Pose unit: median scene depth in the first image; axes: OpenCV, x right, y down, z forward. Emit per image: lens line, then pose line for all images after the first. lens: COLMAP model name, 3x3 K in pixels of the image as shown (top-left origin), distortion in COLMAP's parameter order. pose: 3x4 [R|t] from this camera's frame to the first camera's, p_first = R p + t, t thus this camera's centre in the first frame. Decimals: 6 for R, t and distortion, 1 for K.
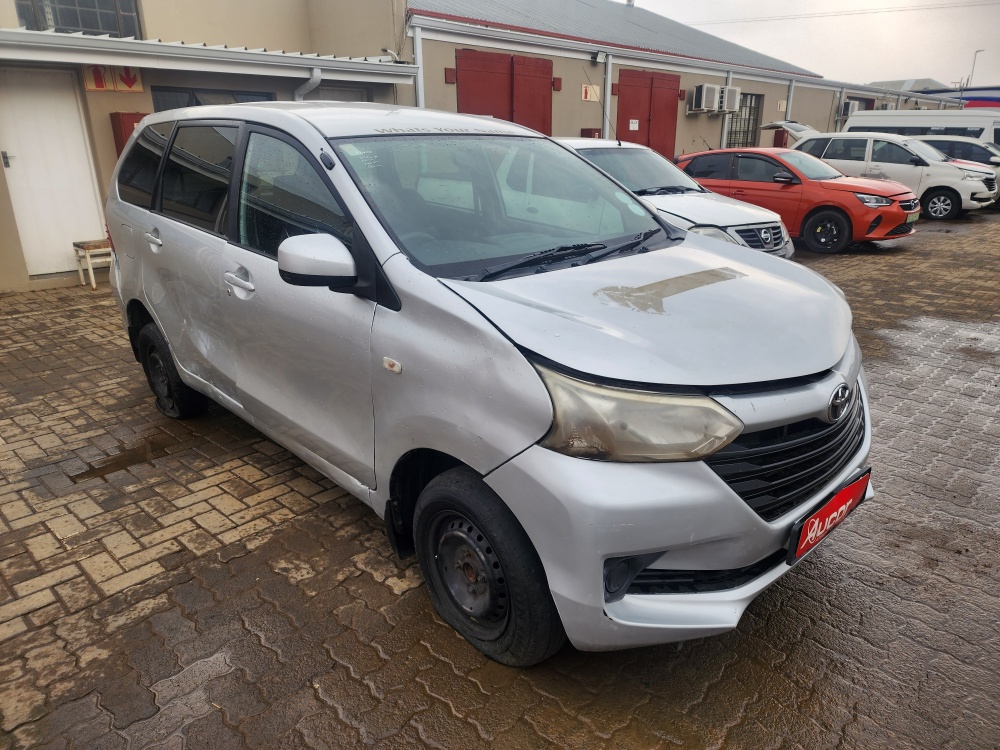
lens RADIAL K [[660.4, 0, 502.6], [0, 660.4, 368.5], [0, 0, 1]] dist [0.079666, -0.063842]
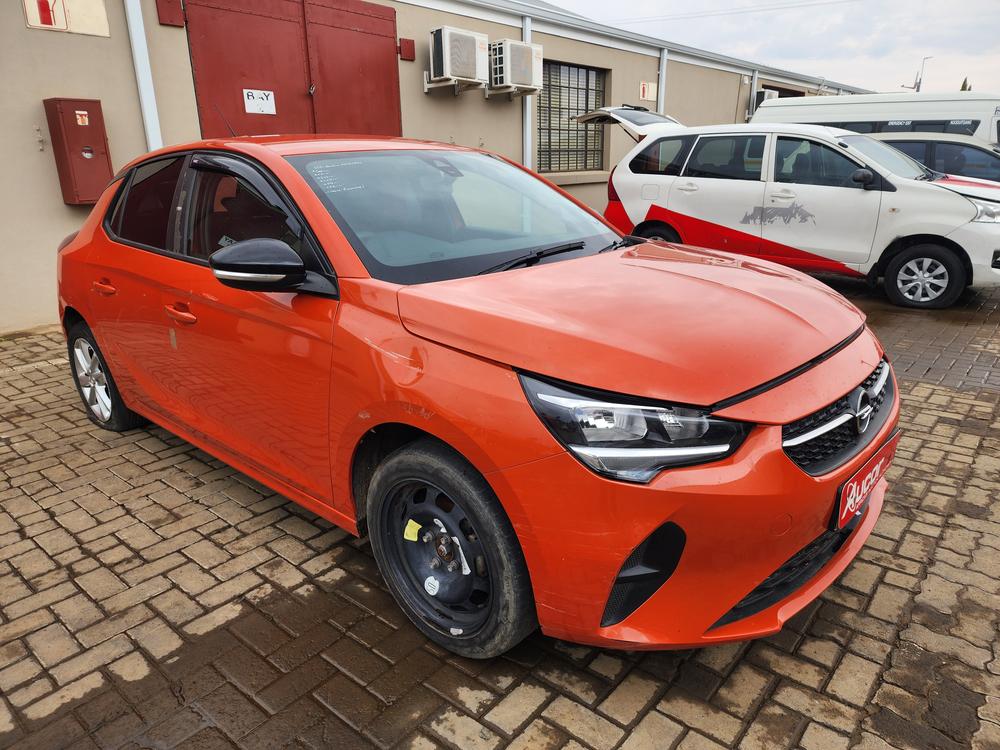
lens RADIAL K [[660.4, 0, 502.6], [0, 660.4, 368.5], [0, 0, 1]] dist [0.079666, -0.063842]
pose [[0.998580, -0.024250, 0.047424, 0.343612], [0.025558, 0.999304, -0.027172, -0.174251], [-0.046732, 0.028346, 0.998505, 0.563244]]
